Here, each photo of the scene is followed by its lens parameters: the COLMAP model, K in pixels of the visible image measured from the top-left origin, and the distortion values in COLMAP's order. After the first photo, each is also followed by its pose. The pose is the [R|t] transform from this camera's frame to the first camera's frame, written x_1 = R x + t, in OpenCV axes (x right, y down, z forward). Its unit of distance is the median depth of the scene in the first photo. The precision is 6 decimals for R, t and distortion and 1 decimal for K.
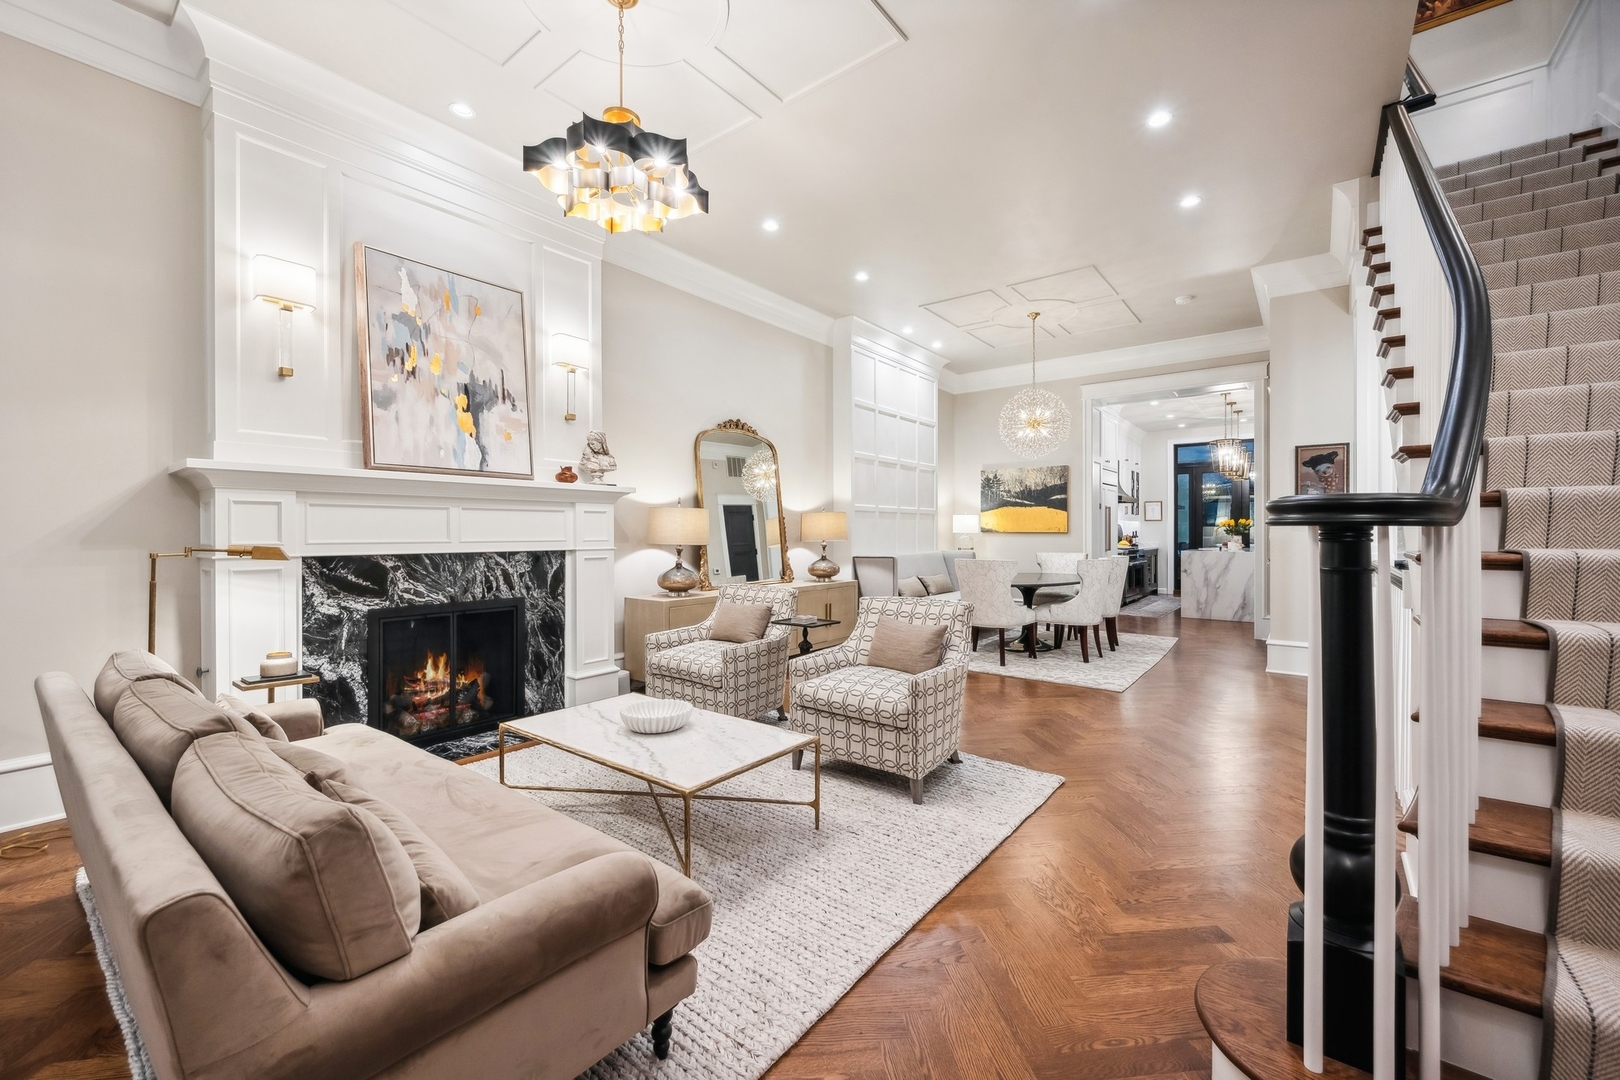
lens RADIAL K [[648.2, 0, 806.4], [0, 648.2, 536.2], [0, 0, 1]] dist [-0.001046, -0.000143]
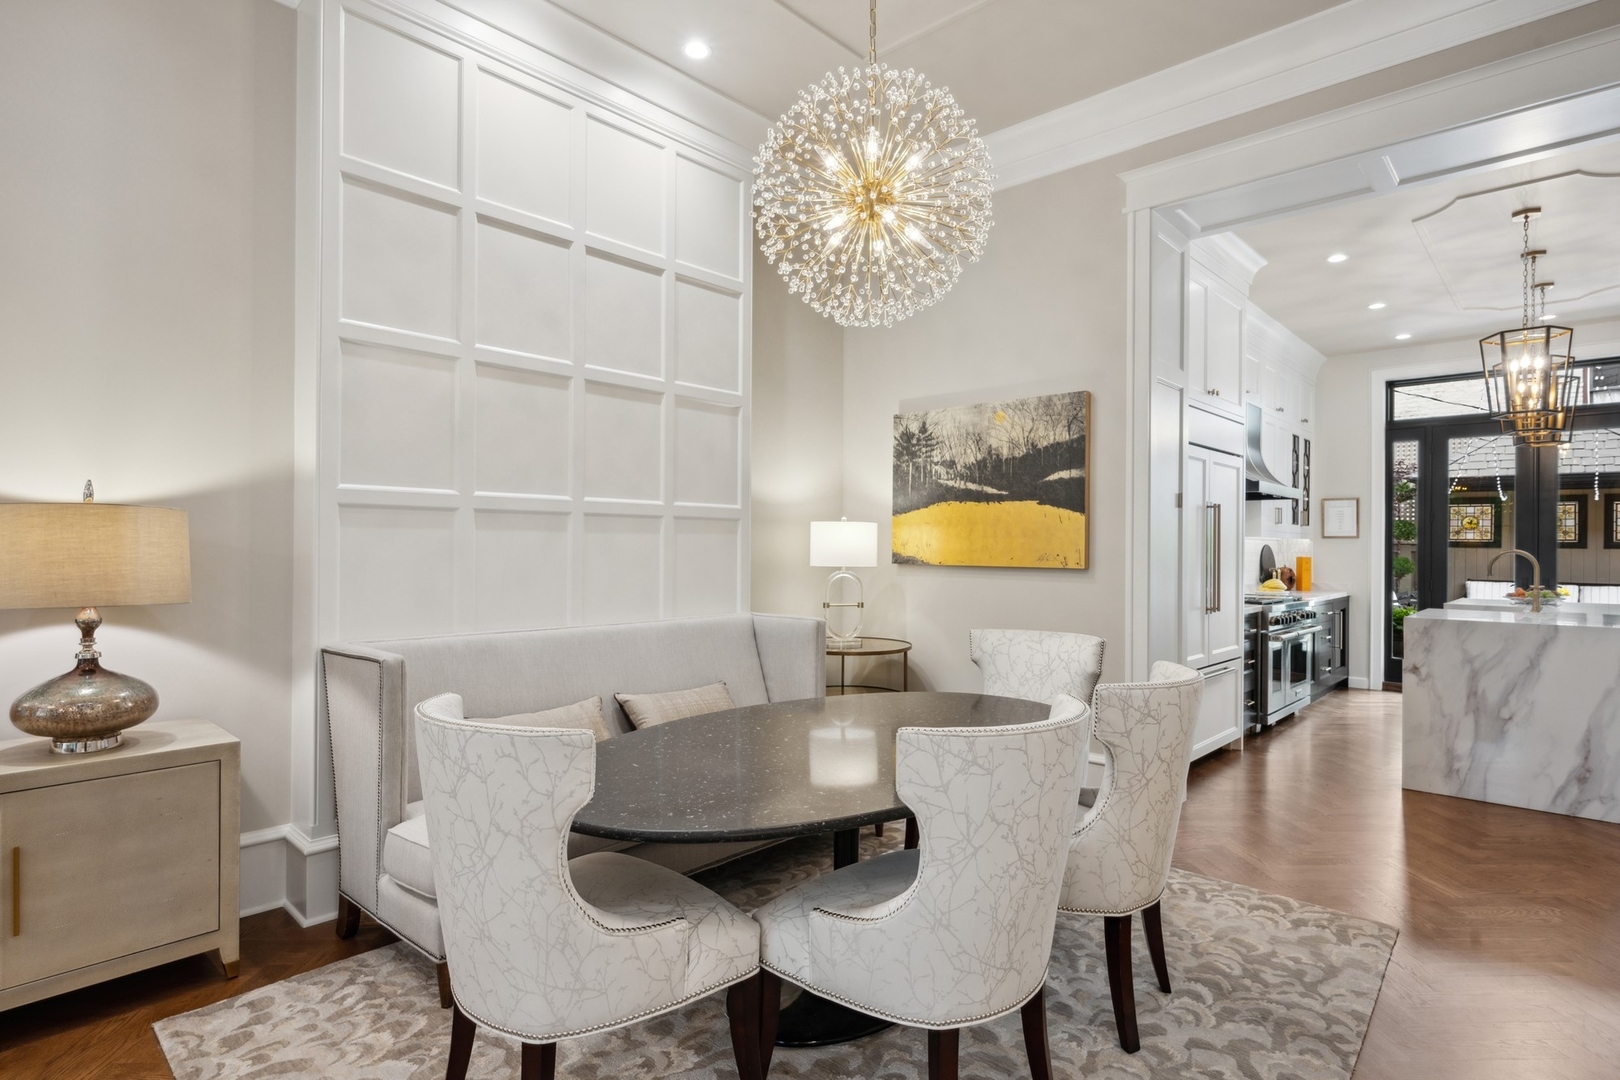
lens RADIAL K [[841.6, 0, 810.0], [0, 841.6, 551.2], [0, 0, 1]] dist [-0.000137, 0.000221]
pose [[0.996591, 0.008264, -0.082086, 0.277319], [-0.008356, 0.999965, -0.000777, -0.014260], [0.082077, 0.001460, 0.996625, 0.489409]]
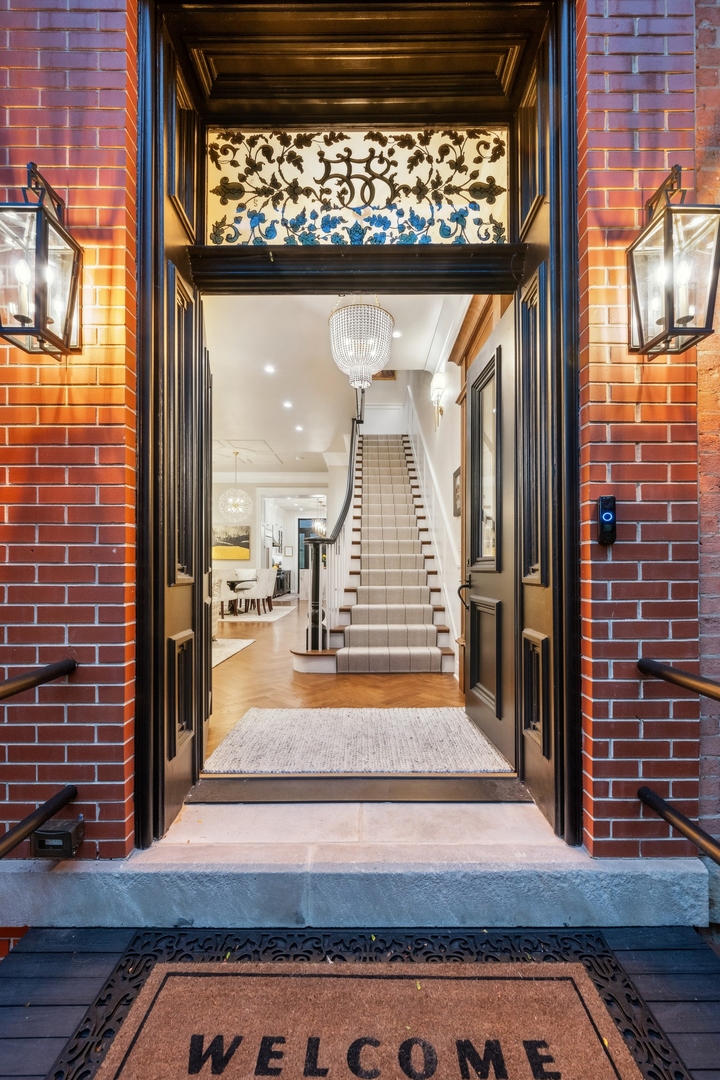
lens RADIAL K [[432.1, 0, 361.6], [0, 432.1, 563.5], [0, 0, 1]] dist [-0.001046, -0.000143]
pose [[0.793889, 0.010606, 0.607970, -0.130012], [-0.002265, 0.999893, -0.014486, 0.024562], [-0.608058, 0.010123, 0.793828, -0.264719]]
